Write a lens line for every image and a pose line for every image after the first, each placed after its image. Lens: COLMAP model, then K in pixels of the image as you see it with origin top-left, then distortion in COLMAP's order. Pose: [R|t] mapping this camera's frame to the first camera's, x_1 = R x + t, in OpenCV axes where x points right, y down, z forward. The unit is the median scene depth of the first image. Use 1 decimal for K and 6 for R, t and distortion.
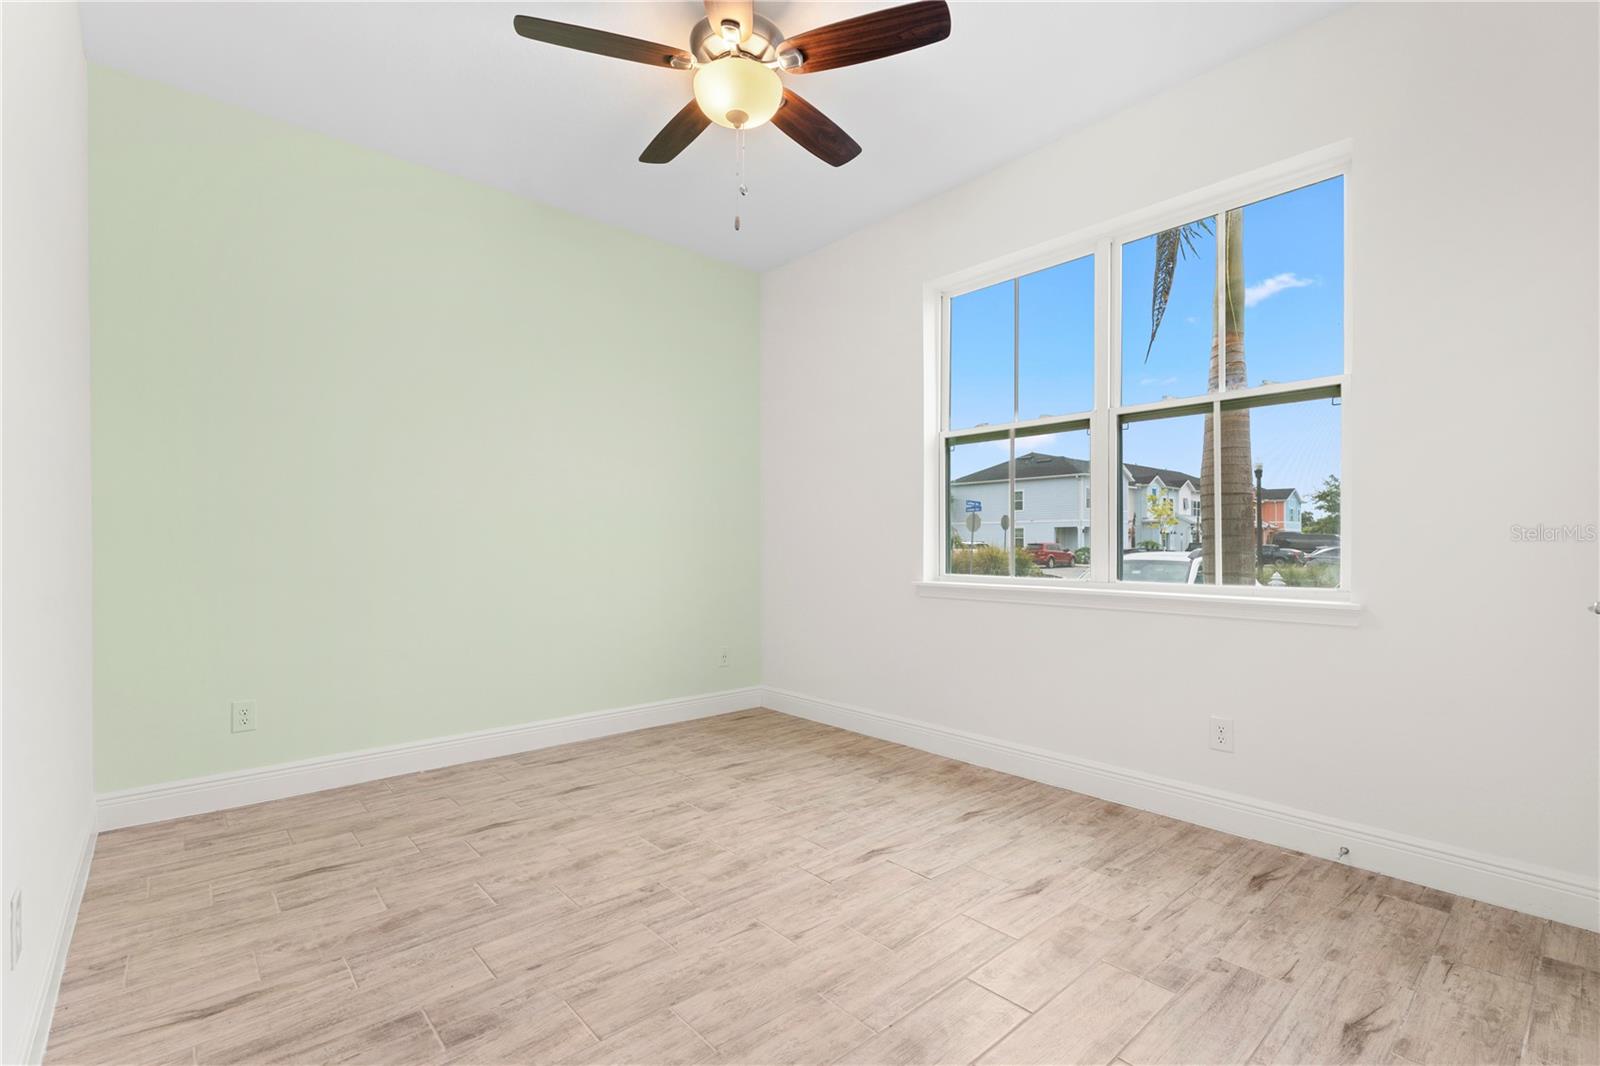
lens RADIAL K [[718.4, 0, 801.4], [0, 718.4, 537.1], [0, 0, 1]] dist [0.002024, 0.000204]
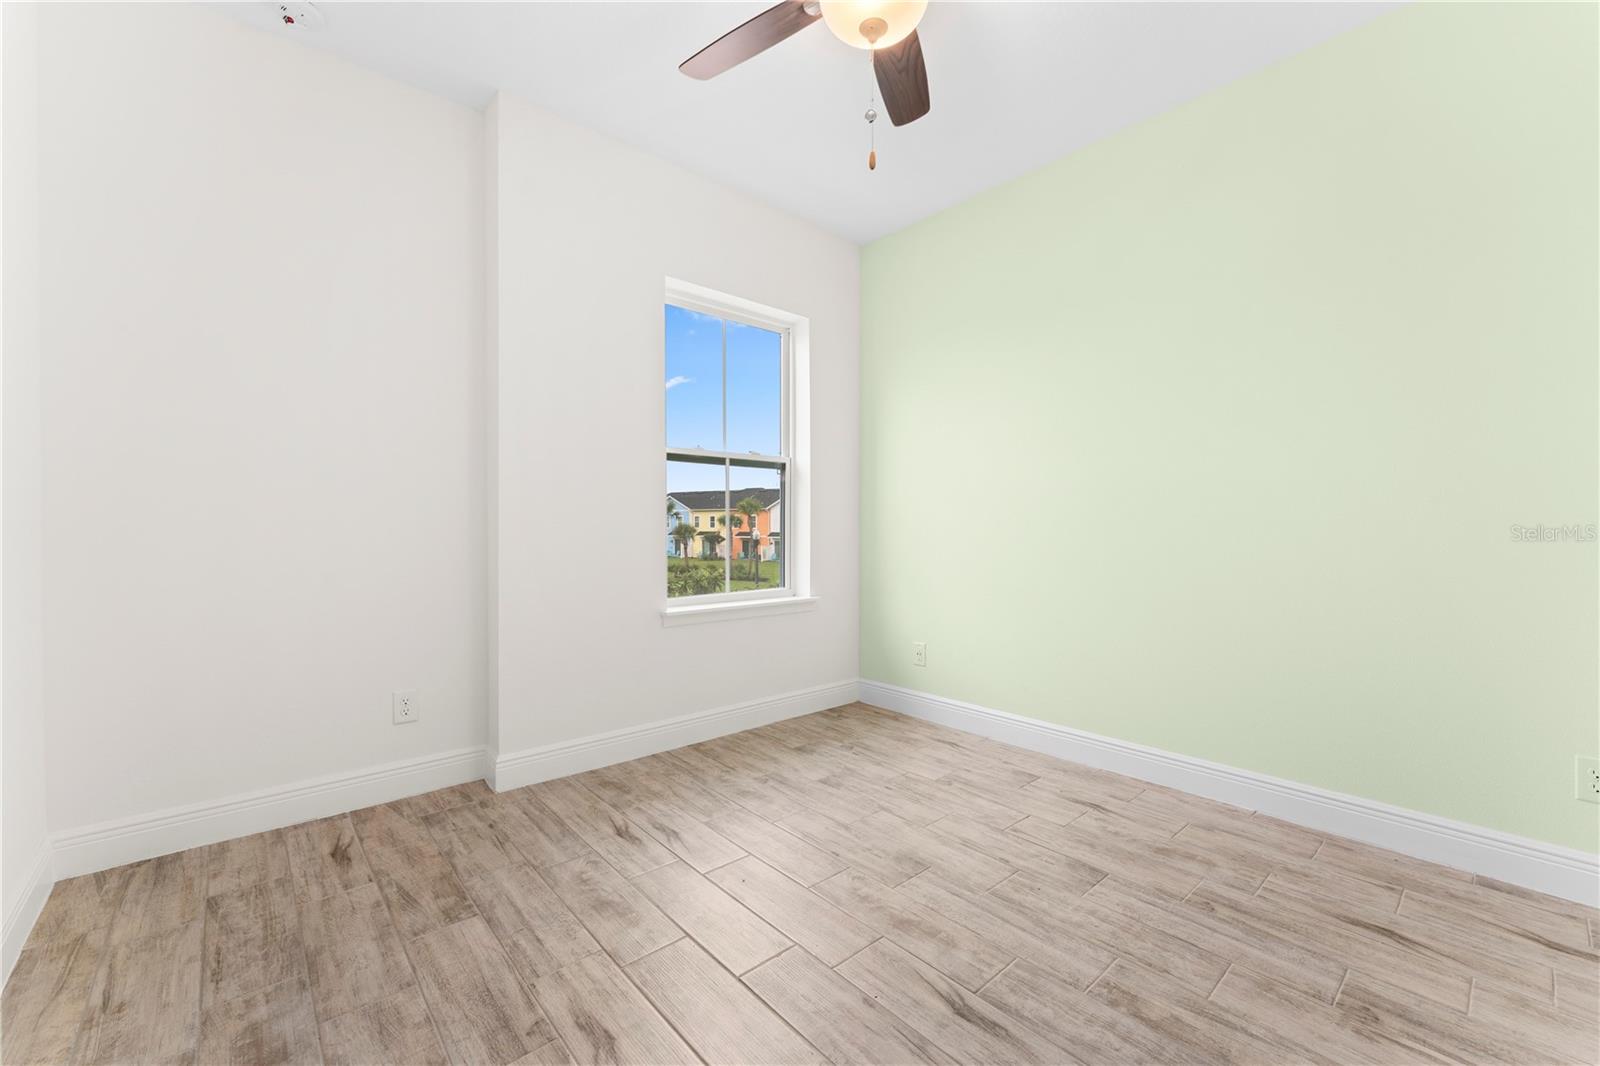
lens RADIAL K [[642.0, 0, 801.0], [0, 642.0, 525.4], [0, 0, 1]] dist [0.000103, 0.000155]
pose [[-0.007319, 0.027953, 0.999582, -0.845252], [0.005899, 0.999593, -0.027910, 0.001704], [-0.999956, 0.005692, -0.007481, 0.875086]]
